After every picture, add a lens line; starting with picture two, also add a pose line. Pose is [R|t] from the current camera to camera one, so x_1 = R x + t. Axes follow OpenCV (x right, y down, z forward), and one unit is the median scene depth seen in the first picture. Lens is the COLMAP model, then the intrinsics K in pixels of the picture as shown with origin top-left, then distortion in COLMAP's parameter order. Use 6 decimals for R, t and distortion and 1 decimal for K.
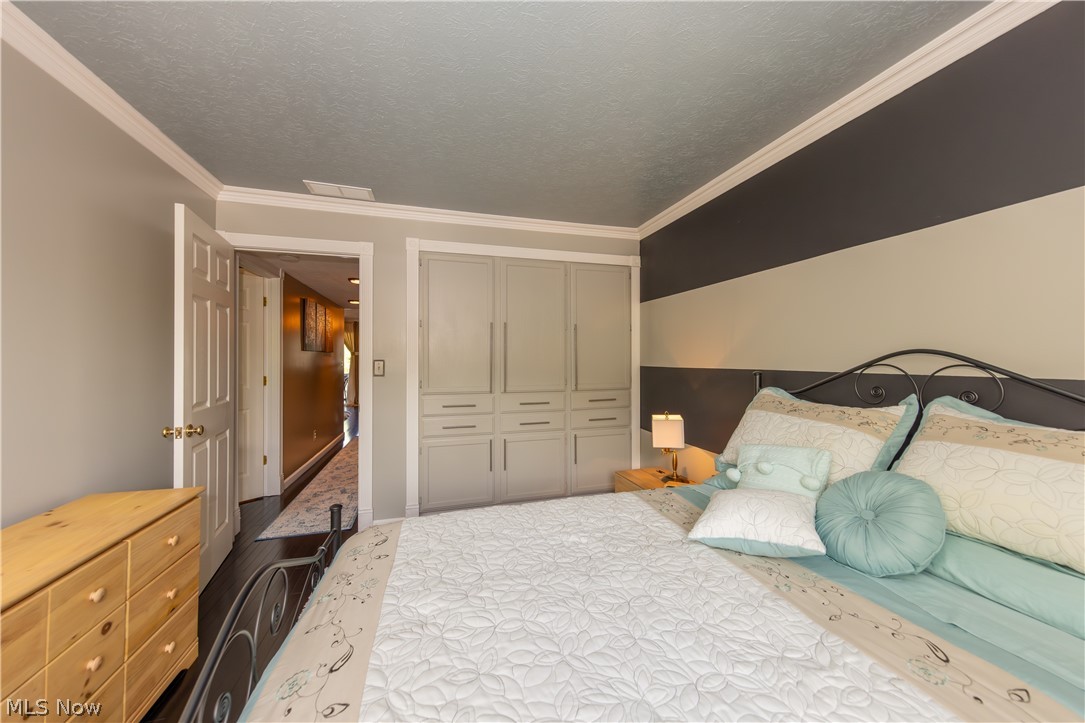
lens RADIAL K [[393.4, 0, 542.0], [0, 393.4, 358.6], [0, 0, 1]] dist [-0.001306, -0.000118]
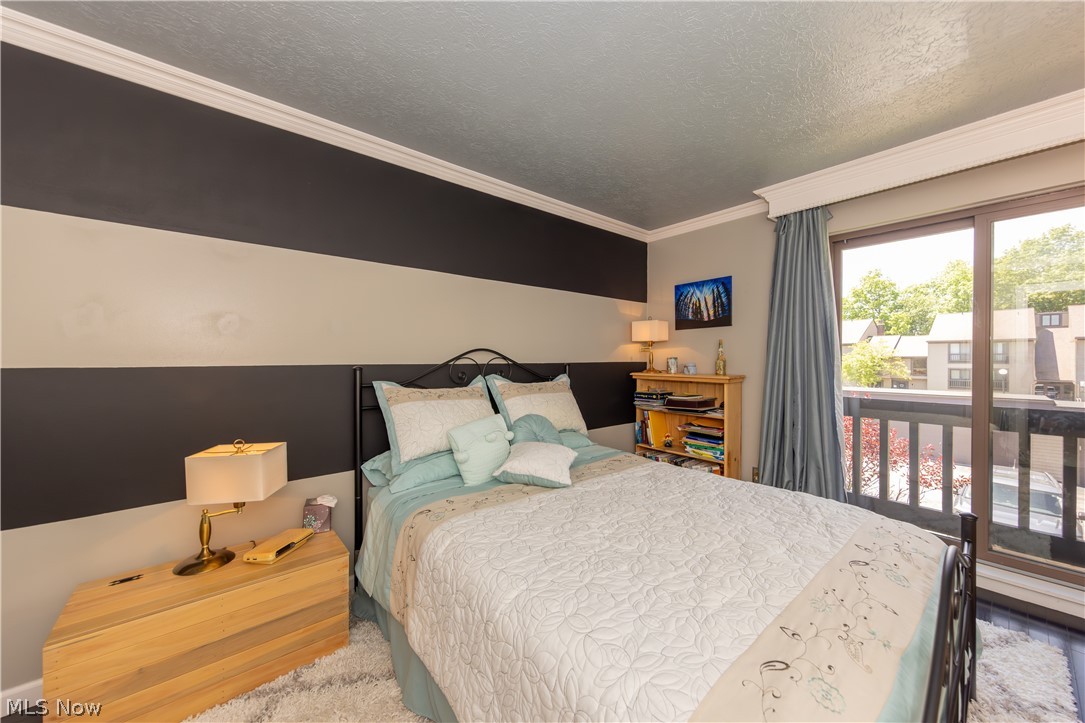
lens RADIAL K [[393.4, 0, 541.2], [0, 393.4, 360.4], [0, 0, 1]] dist [-0.001306, -0.000118]
pose [[-0.400425, -0.000773, 0.916329, -0.420293], [0.000888, 0.999999, 0.001232, 0.014931], [-0.916329, 0.001307, -0.400424, 0.837830]]
